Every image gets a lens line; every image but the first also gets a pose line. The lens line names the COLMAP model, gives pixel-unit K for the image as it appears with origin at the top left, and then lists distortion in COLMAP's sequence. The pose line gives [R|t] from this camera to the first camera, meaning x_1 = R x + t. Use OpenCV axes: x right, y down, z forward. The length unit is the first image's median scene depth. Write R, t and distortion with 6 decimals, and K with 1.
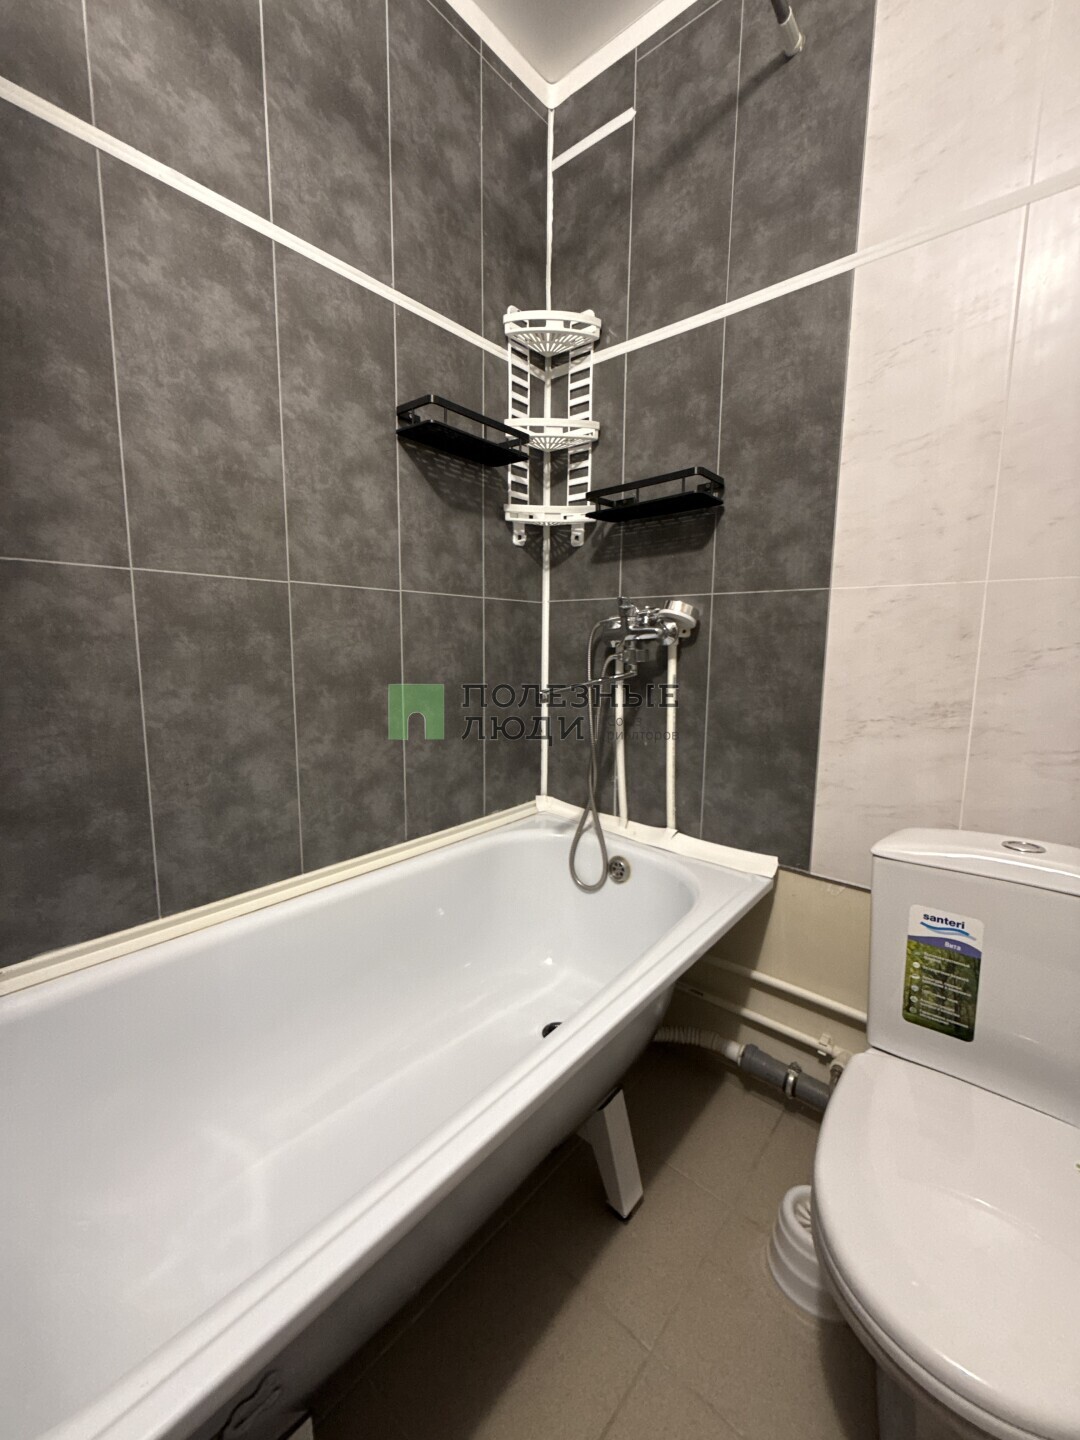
lens RADIAL K [[579.8, 0, 535.5], [0, 579.8, 718.5], [0, 0, 1]] dist [-0.000248, 0.000171]
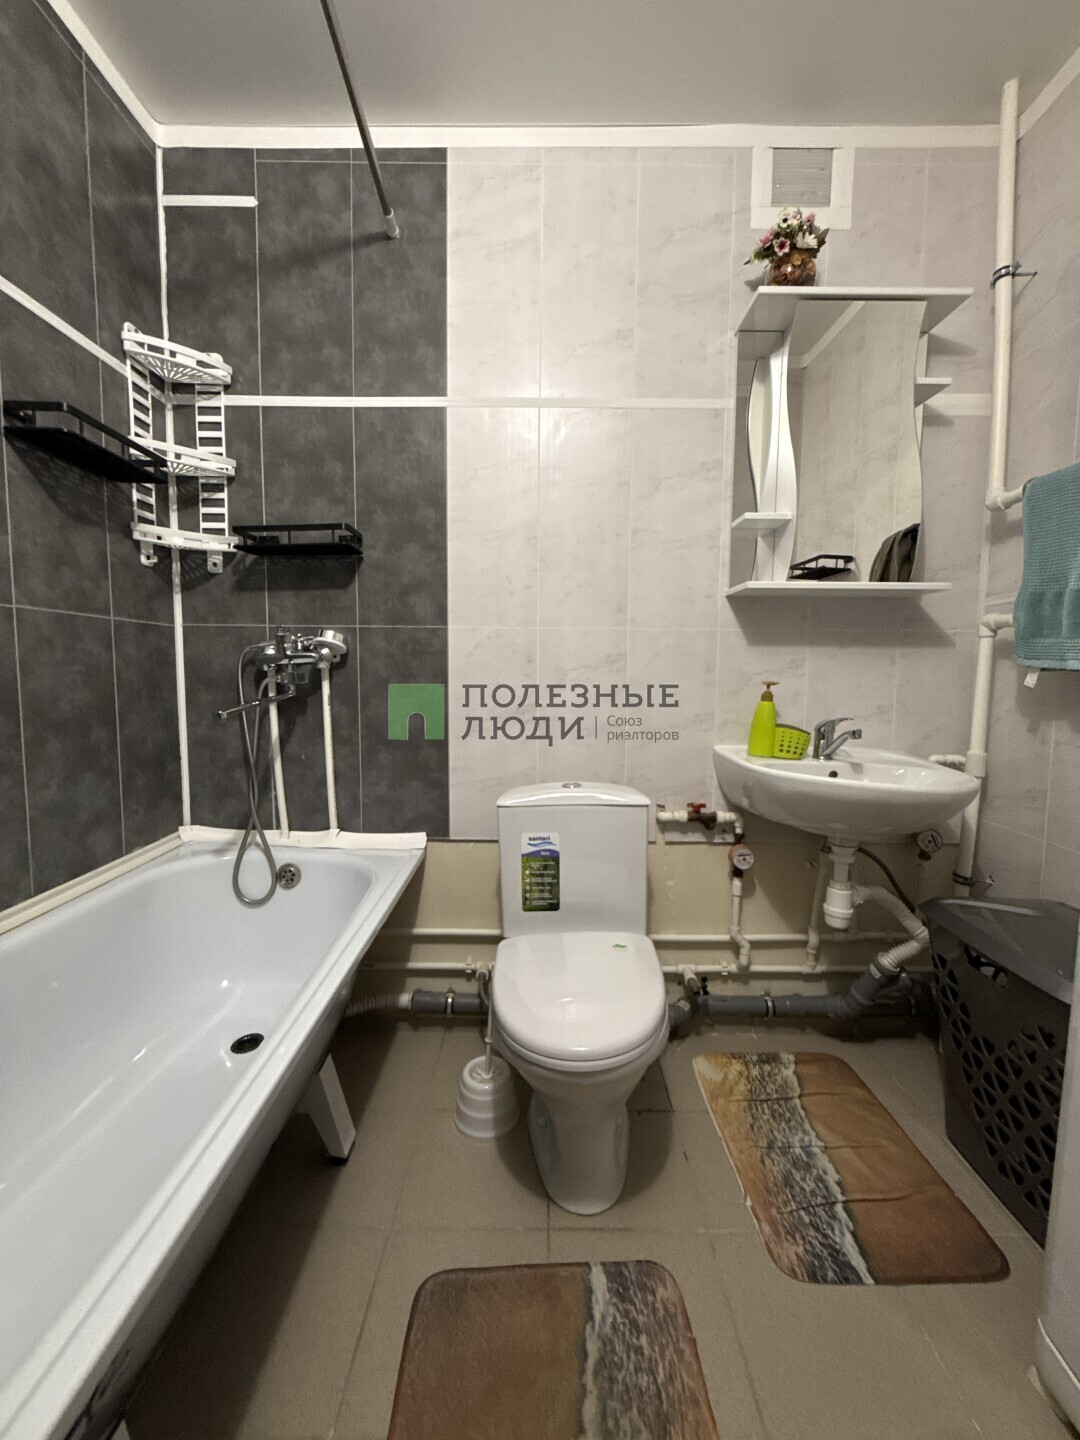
lens RADIAL K [[579.8, 0, 541.8], [0, 579.8, 716.8], [0, 0, 1]] dist [-0.000248, 0.000171]
pose [[0.759256, -0.054863, 0.648475, -0.198919], [0.087330, 0.996017, -0.017983, 0.029219], [-0.644906, 0.070285, 0.761023, -0.156497]]
